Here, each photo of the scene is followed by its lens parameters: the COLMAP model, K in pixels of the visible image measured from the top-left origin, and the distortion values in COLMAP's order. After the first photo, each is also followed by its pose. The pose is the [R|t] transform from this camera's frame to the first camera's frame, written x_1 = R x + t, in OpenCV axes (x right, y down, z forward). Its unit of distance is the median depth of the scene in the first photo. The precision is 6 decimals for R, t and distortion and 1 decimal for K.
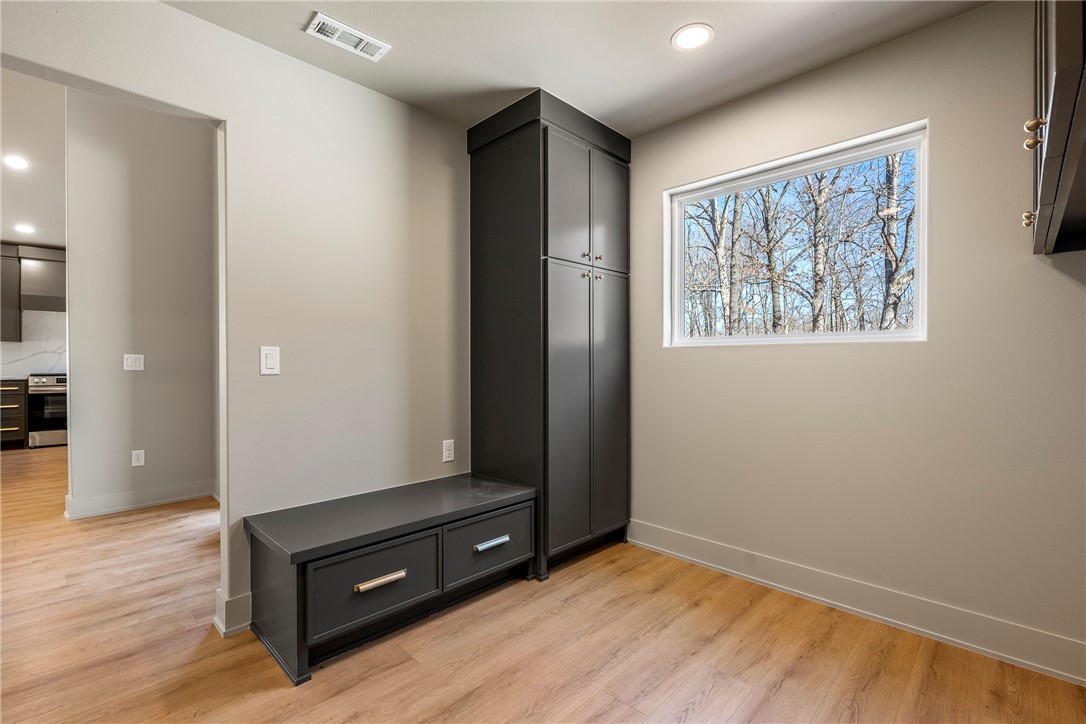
lens RADIAL K [[496.8, 0, 540.5], [0, 496.8, 363.2], [0, 0, 1]] dist [0.002757, 0.000447]
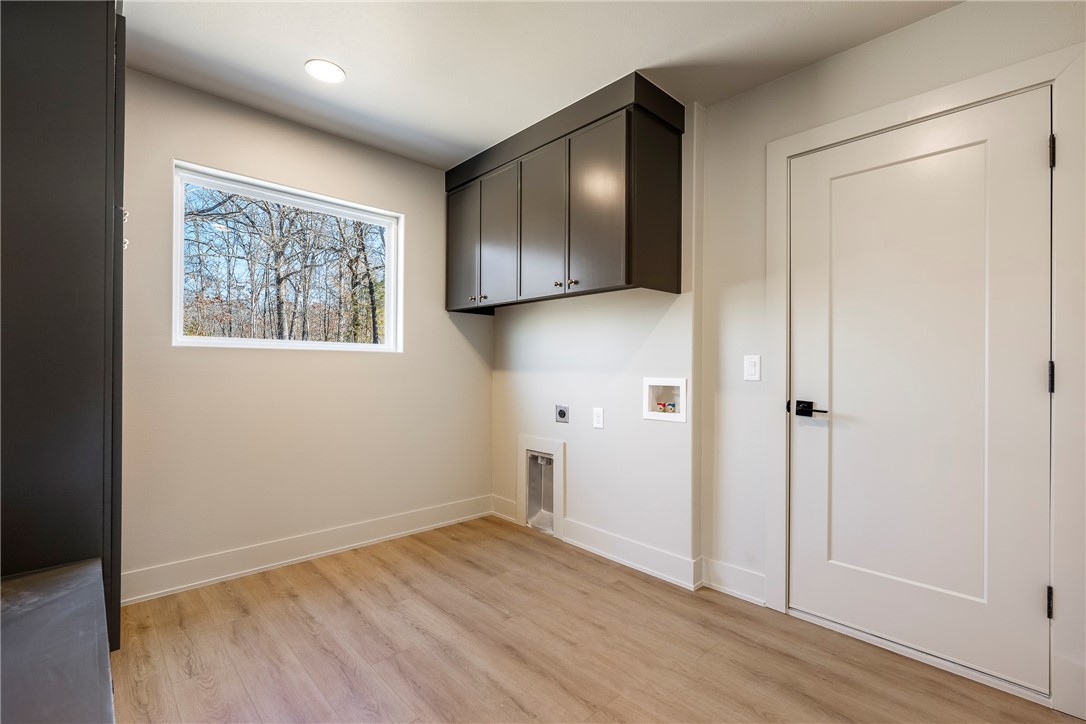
lens RADIAL K [[496.8, 0, 541.7], [0, 496.8, 366.2], [0, 0, 1]] dist [0.002757, 0.000447]
pose [[0.022450, 0.001076, 0.999747, -0.719078], [-0.004866, 0.999988, -0.000967, -0.000891], [-0.999736, -0.004843, 0.022455, 0.454384]]
